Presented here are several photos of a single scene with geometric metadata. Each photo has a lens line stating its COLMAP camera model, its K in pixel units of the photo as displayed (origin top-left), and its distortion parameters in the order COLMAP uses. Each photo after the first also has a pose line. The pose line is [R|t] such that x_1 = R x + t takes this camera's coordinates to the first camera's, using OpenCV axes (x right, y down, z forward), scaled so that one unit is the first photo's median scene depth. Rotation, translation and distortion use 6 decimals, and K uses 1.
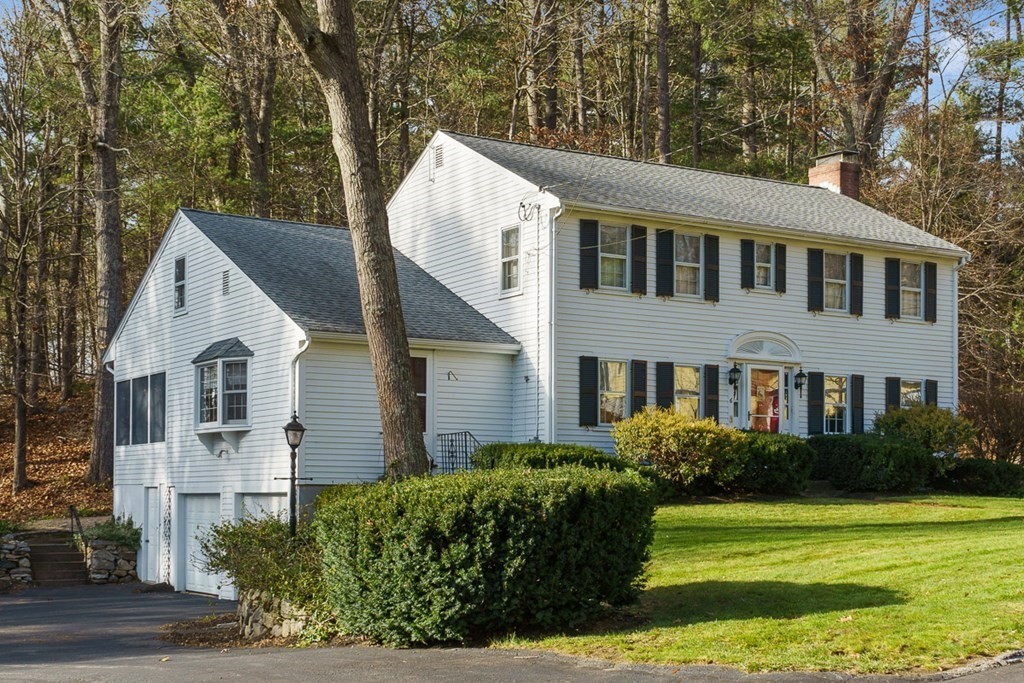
lens RADIAL K [[1452.9, 0, 512.6], [0, 1452.9, 392.8], [0, 0, 1]] dist [-0.019832, 0.000000]
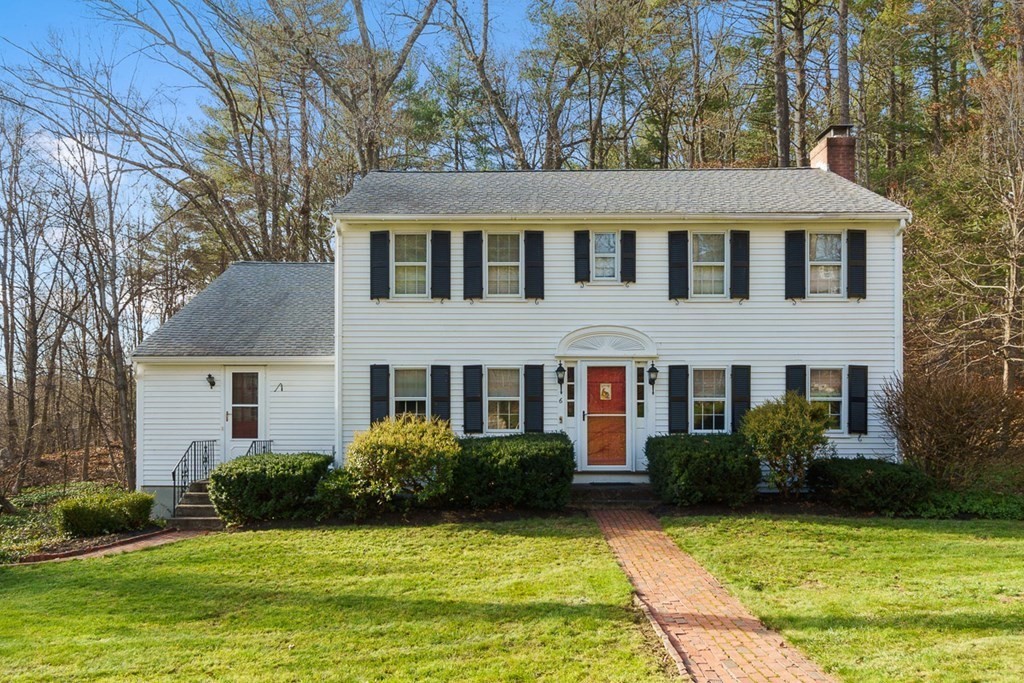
lens RADIAL K [[823.2, 0, 507.5], [0, 823.2, 366.0], [0, 0, 1]] dist [-0.012705, 0.002565]
pose [[0.848979, -0.038983, -0.526987, 0.322434], [0.042238, 0.999090, -0.005861, -0.012512], [0.526737, -0.017283, 0.849853, 0.411334]]
